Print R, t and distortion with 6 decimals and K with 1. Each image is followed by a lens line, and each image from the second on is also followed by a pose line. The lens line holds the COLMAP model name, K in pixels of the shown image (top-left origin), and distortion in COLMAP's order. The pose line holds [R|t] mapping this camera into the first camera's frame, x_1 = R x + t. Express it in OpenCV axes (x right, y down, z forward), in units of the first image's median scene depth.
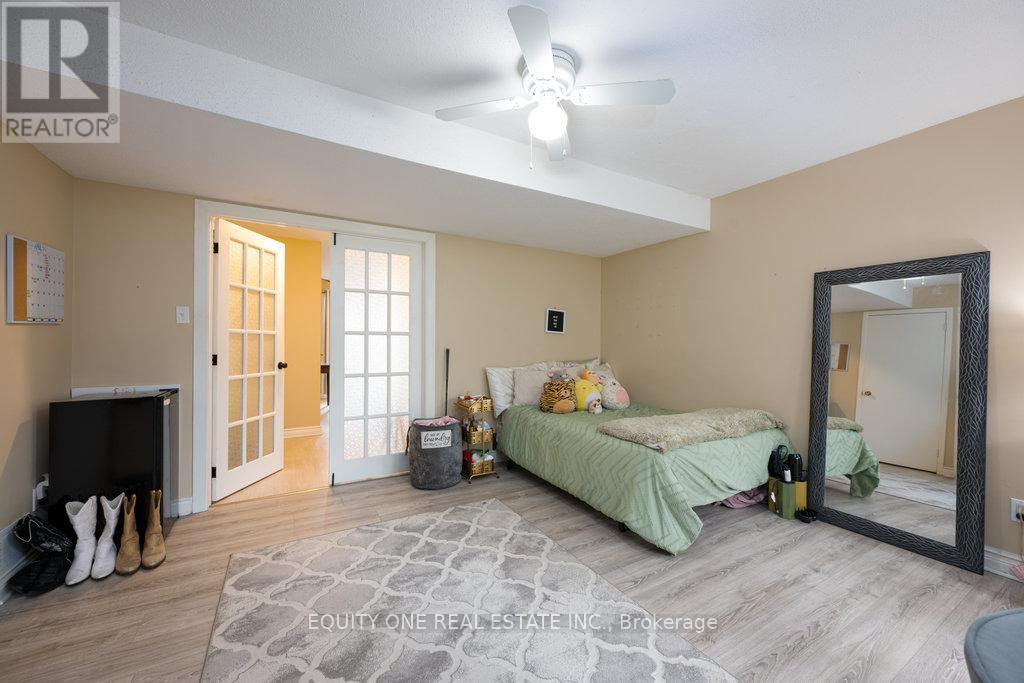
lens RADIAL K [[395.9, 0, 515.2], [0, 395.9, 344.2], [0, 0, 1]] dist [-0.000216, -0.000001]
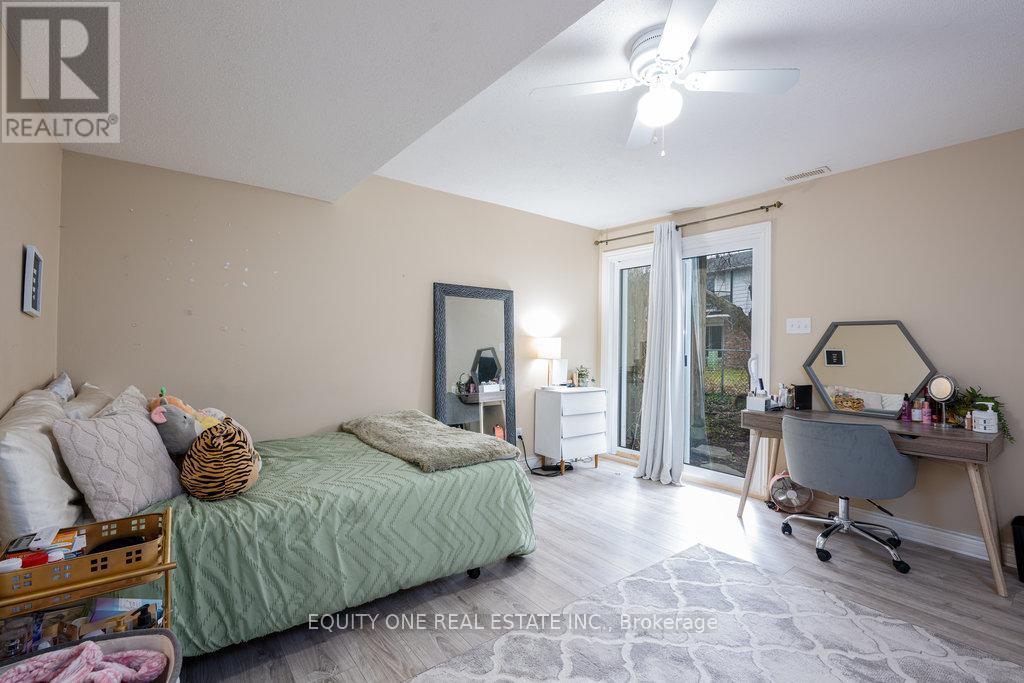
lens RADIAL K [[447.9, 0, 514.7], [0, 447.9, 343.1], [0, 0, 1]] dist [-0.000006, 0.000166]
pose [[-0.125296, -0.005578, 0.992104, -0.658950], [-0.004210, 0.999978, 0.005091, -0.011752], [-0.992111, -0.003539, -0.125316, 1.059972]]
